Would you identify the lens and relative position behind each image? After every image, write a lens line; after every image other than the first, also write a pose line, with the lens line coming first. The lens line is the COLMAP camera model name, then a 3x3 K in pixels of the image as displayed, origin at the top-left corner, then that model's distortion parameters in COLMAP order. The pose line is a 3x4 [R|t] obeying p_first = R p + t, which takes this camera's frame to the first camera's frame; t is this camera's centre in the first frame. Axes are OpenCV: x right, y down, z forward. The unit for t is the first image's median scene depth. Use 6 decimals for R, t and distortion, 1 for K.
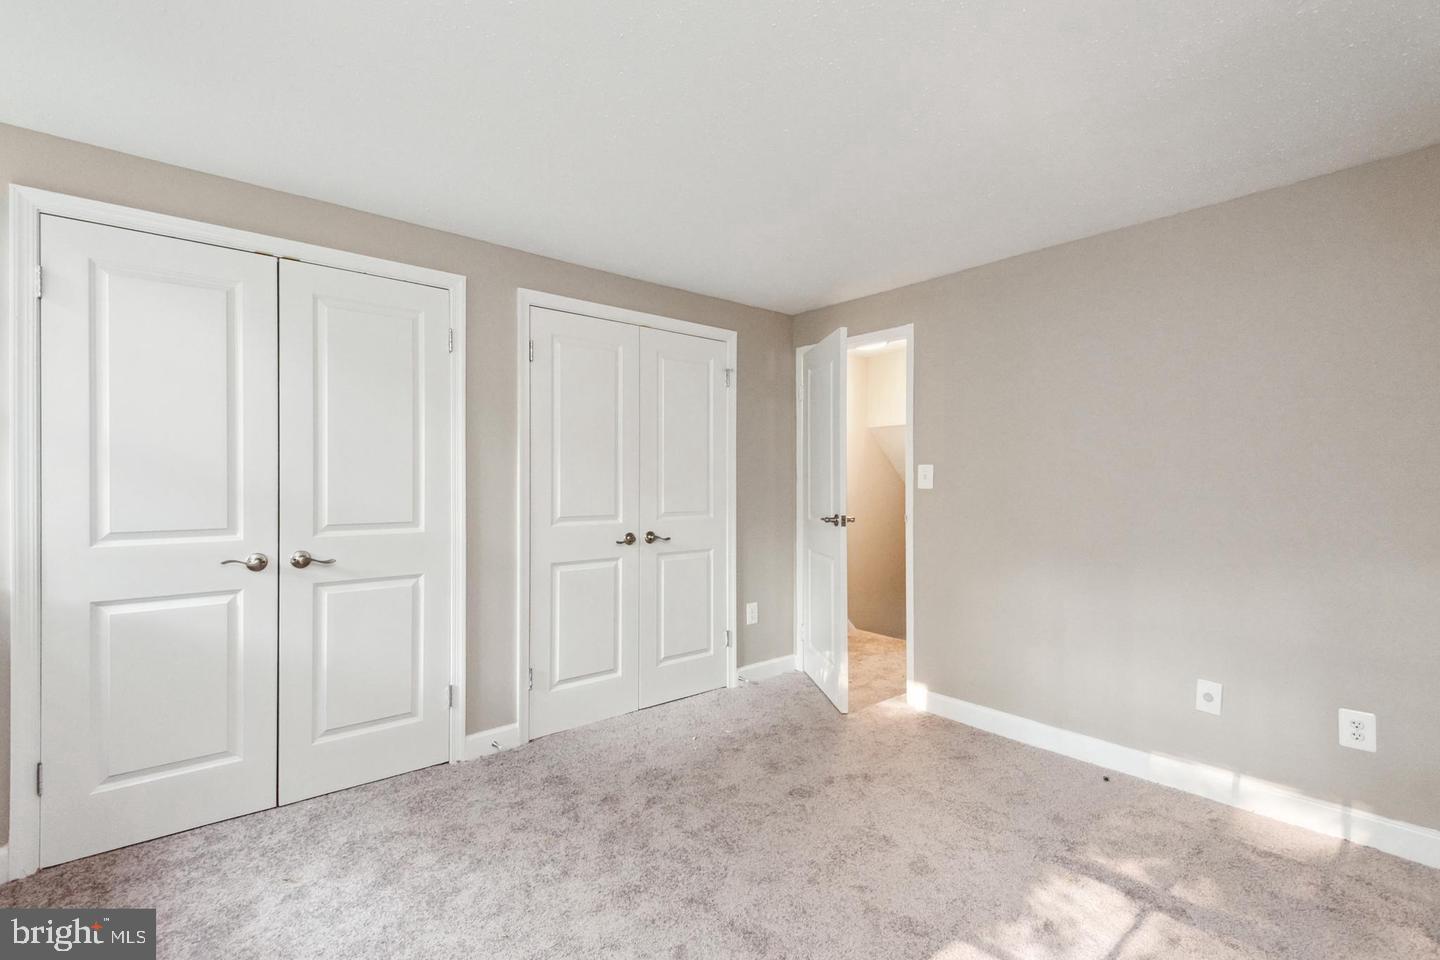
lens RADIAL K [[657.9, 0, 716.9], [0, 657.9, 482.1], [0, 0, 1]] dist [0.019703, -0.008089]
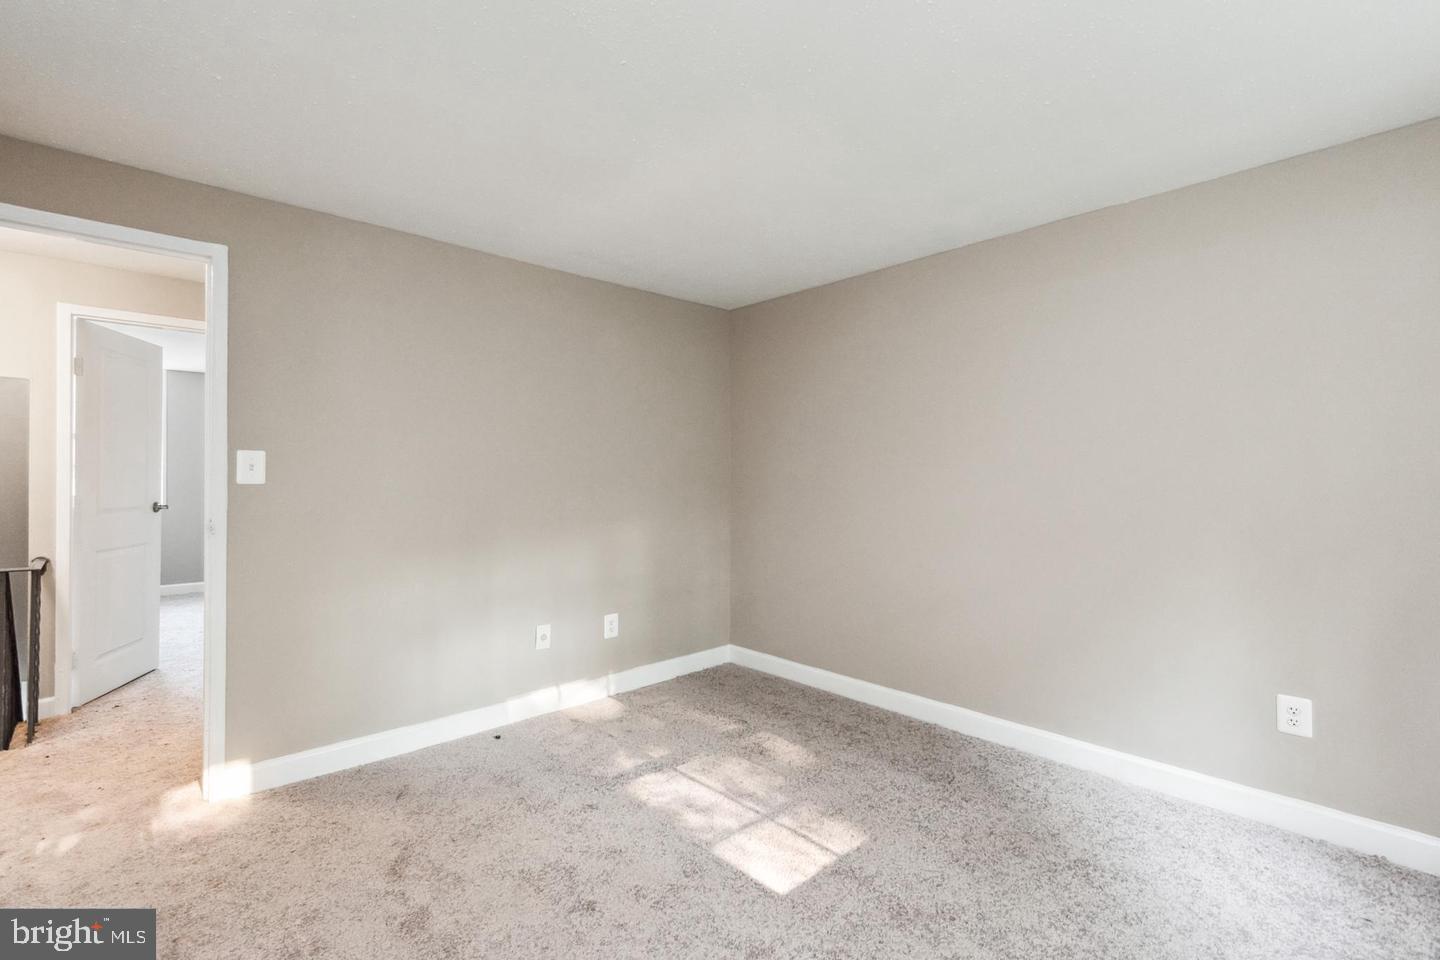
lens RADIAL K [[657.9, 0, 716.5], [0, 657.9, 472.8], [0, 0, 1]] dist [0.019703, -0.008089]
pose [[-0.042768, 0.003834, 0.999078, -0.584544], [0.004030, 0.999985, -0.003665, 0.003434], [-0.999077, 0.003869, -0.042782, 0.713264]]
